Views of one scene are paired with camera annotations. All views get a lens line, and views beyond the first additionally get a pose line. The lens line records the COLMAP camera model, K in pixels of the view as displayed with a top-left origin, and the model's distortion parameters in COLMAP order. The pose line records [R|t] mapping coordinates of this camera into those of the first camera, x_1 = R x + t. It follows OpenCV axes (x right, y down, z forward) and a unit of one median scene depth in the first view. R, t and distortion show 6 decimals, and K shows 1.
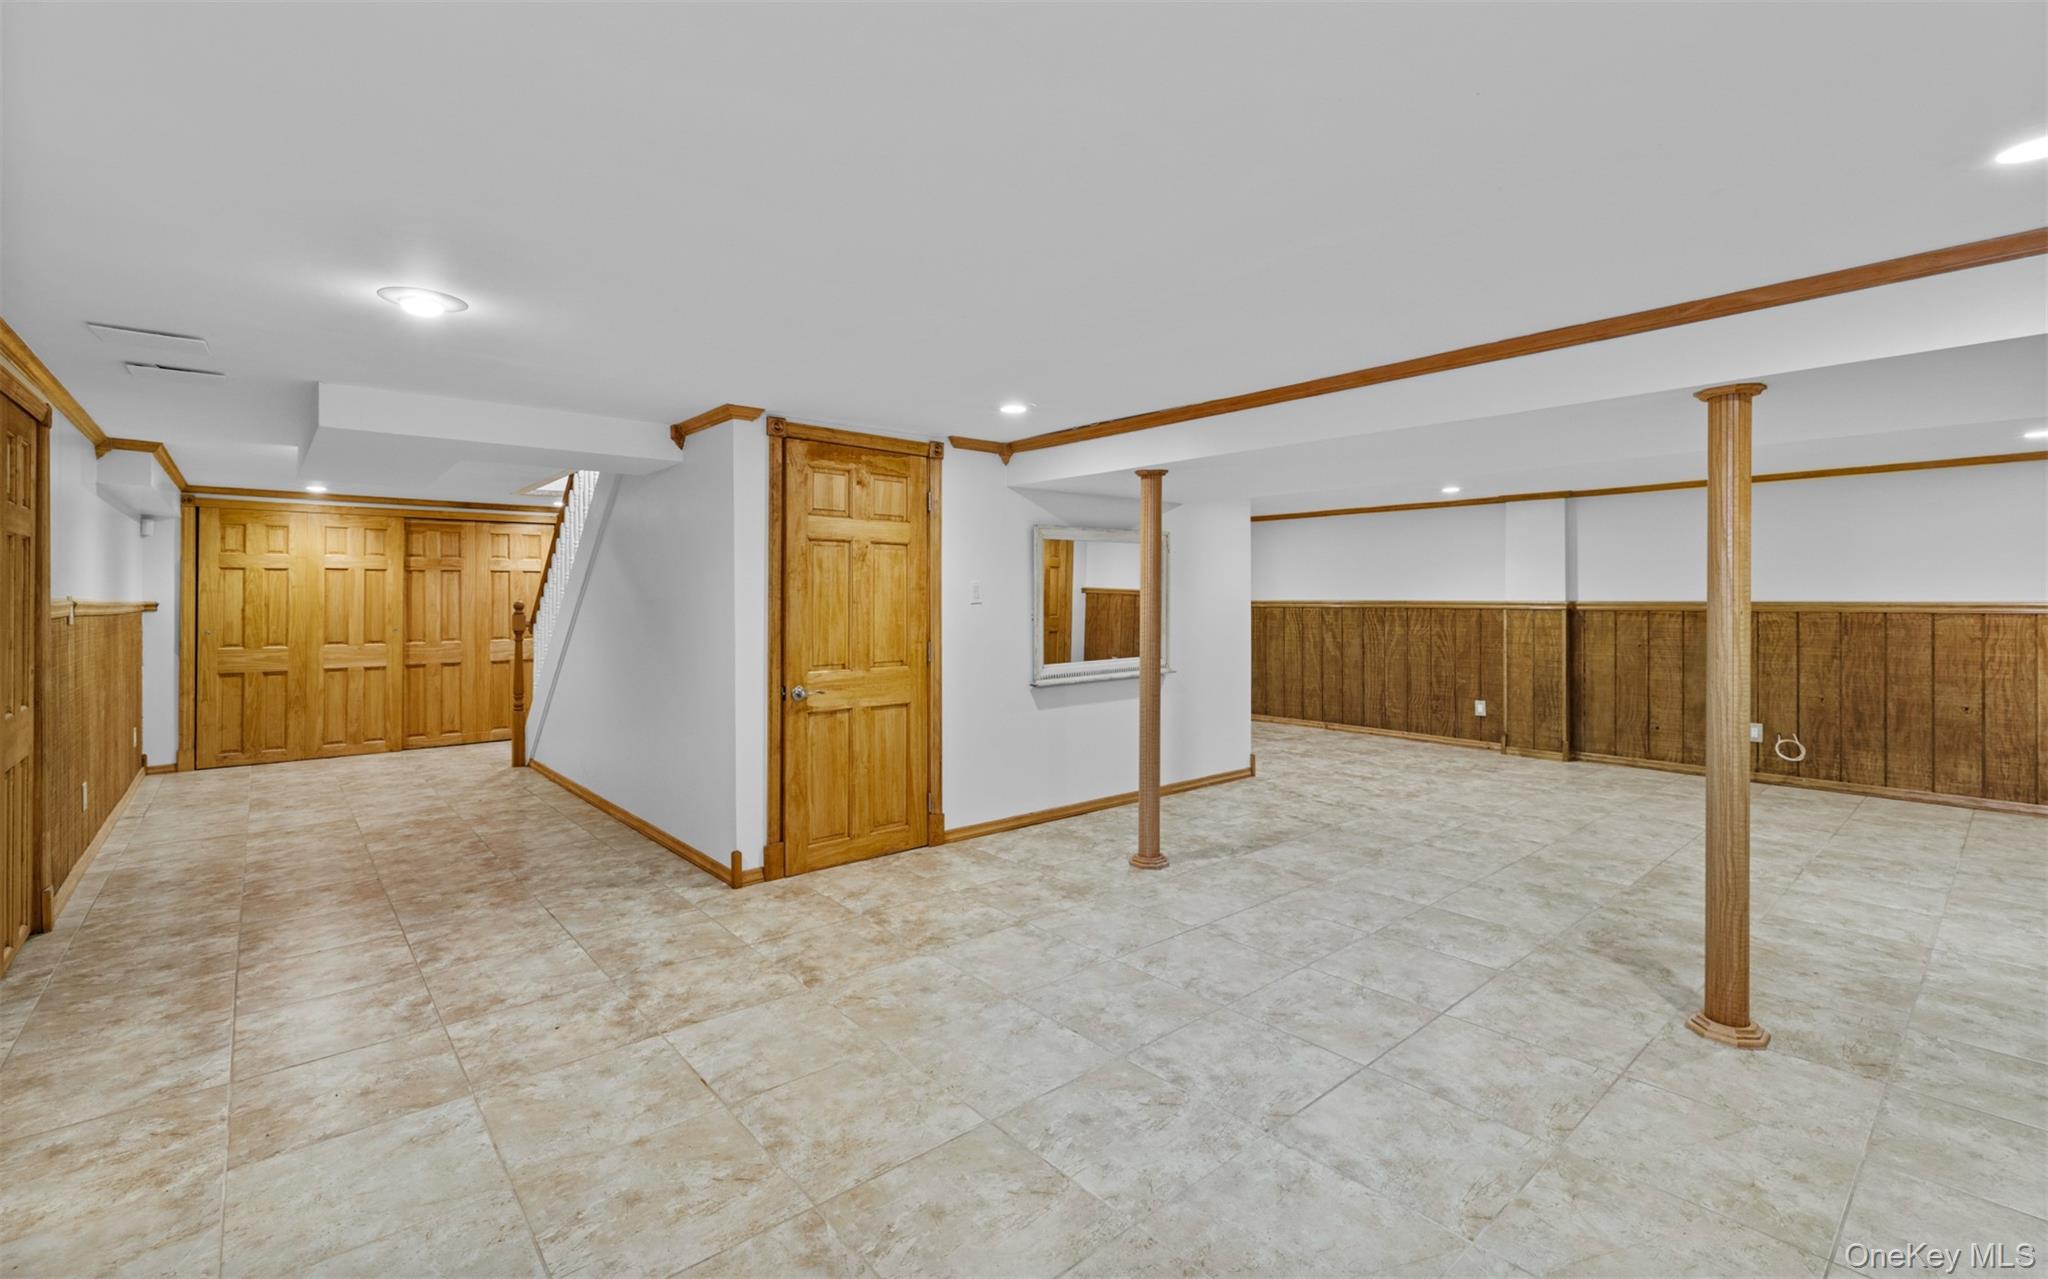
lens RADIAL K [[877.3, 0, 1019.5], [0, 877.3, 606.7], [0, 0, 1]] dist [-0.000247, -0.000019]
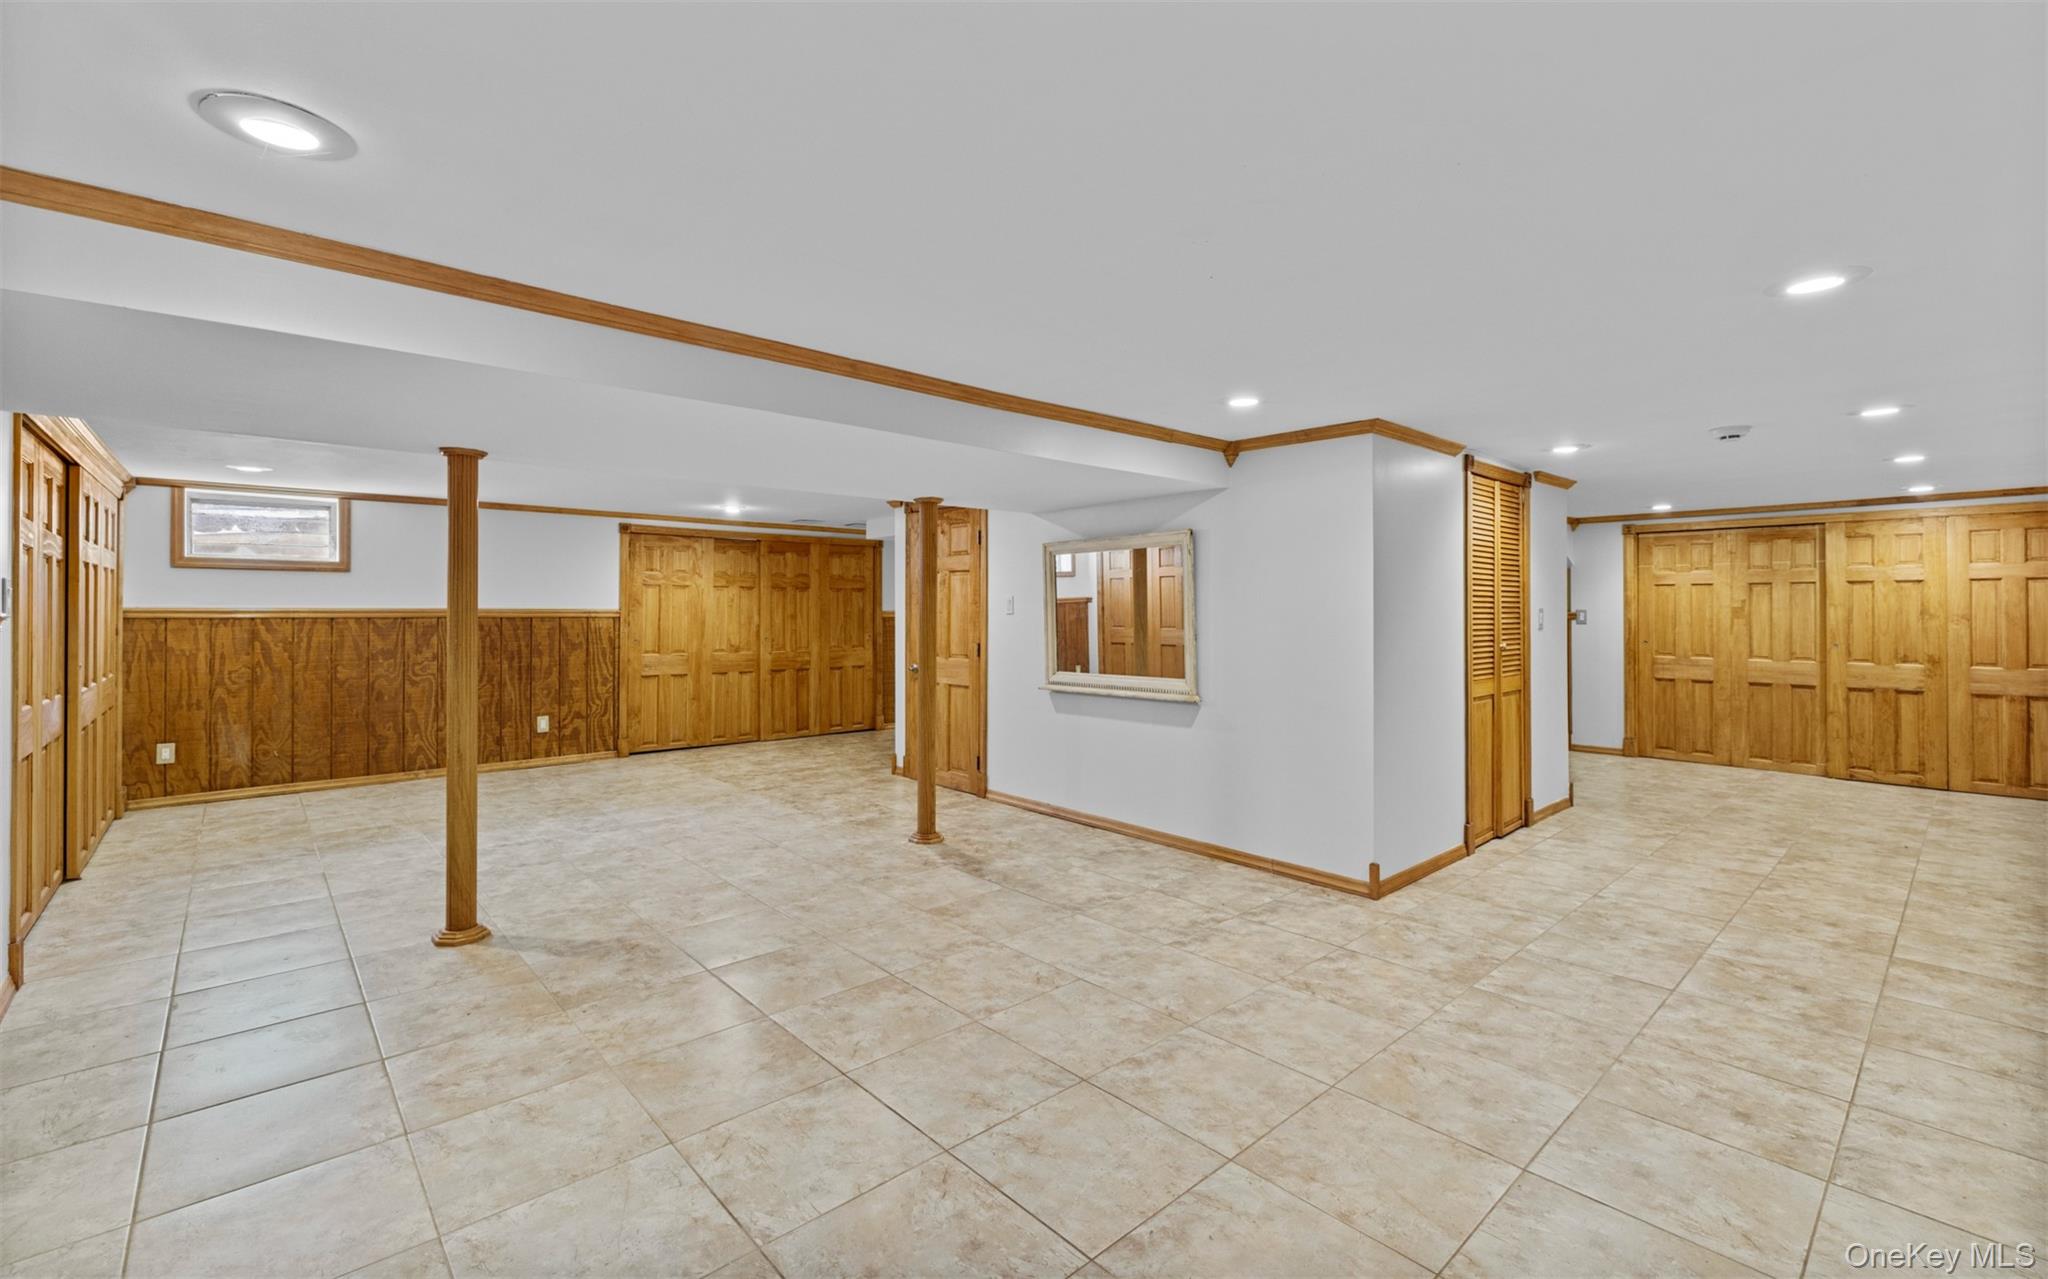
lens RADIAL K [[858.9, 0, 1011.7], [0, 858.9, 613.2], [0, 0, 1]] dist [-0.000368, -0.000076]
pose [[0.026718, 0.004631, -0.999632, 1.239165], [-0.011378, 0.999926, 0.004328, -0.011228], [0.999578, 0.011258, 0.026769, 1.045141]]
